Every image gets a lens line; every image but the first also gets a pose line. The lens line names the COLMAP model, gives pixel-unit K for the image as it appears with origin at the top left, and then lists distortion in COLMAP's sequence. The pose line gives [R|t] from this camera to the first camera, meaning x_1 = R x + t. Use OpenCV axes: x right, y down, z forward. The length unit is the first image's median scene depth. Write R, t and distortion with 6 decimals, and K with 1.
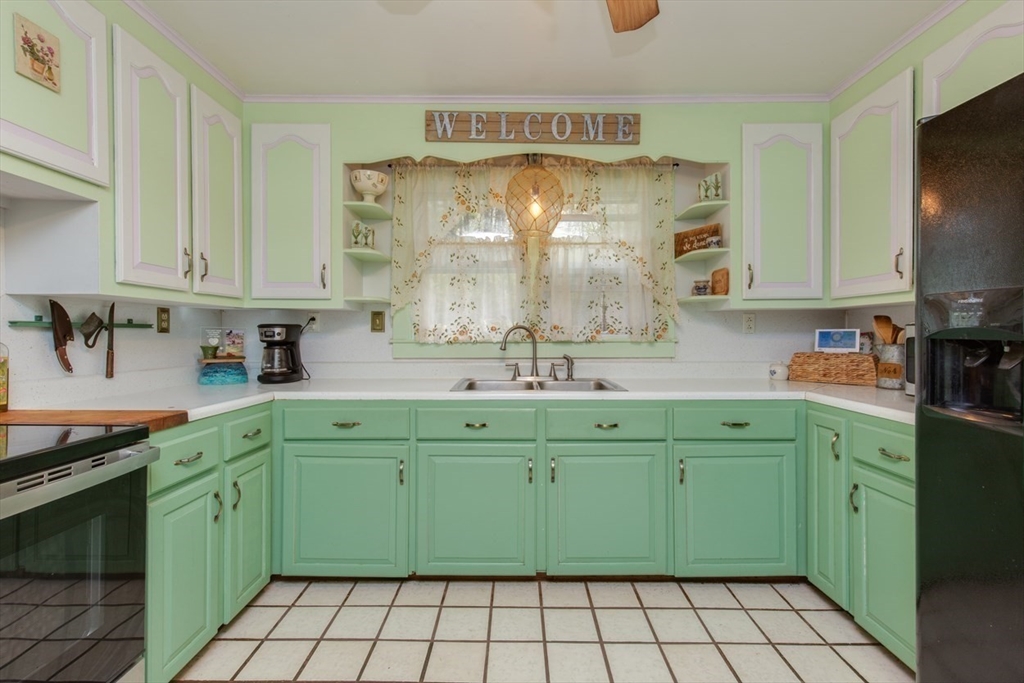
lens RADIAL K [[466.0, 0, 515.1], [0, 466.0, 336.1], [0, 0, 1]] dist [0.001879, -0.000629]
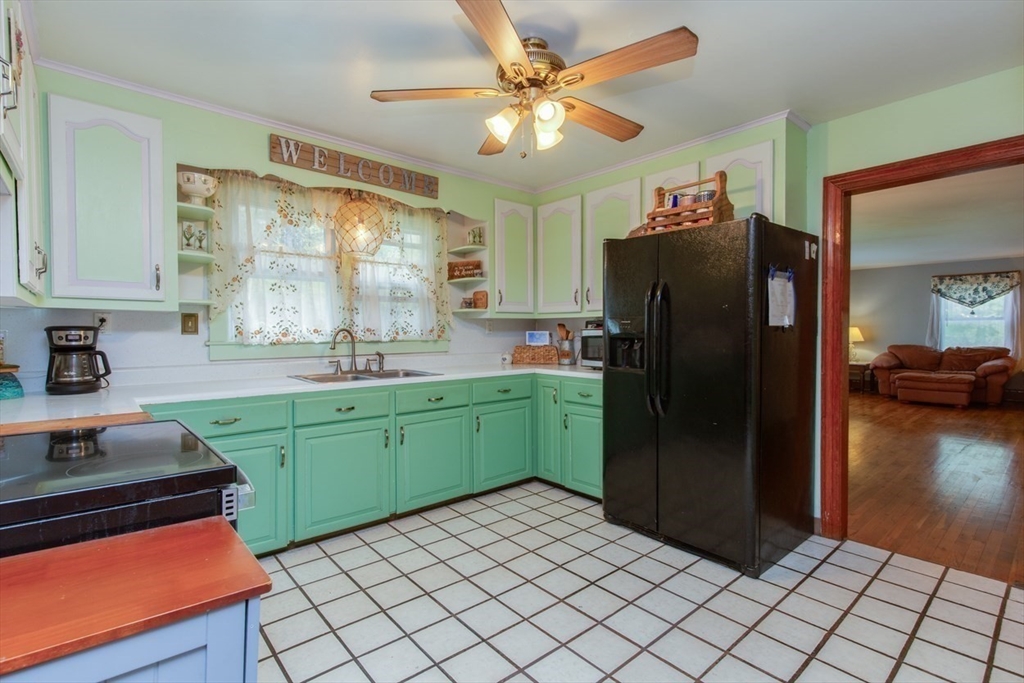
lens RADIAL K [[478.7, 0, 513.1], [0, 478.7, 339.2], [0, 0, 1]] dist [0.008519, -0.000357]
pose [[0.753595, -0.012466, 0.657221, -0.490359], [0.005853, 0.999908, 0.012255, -0.008016], [-0.657313, -0.005389, 0.753598, -0.223484]]
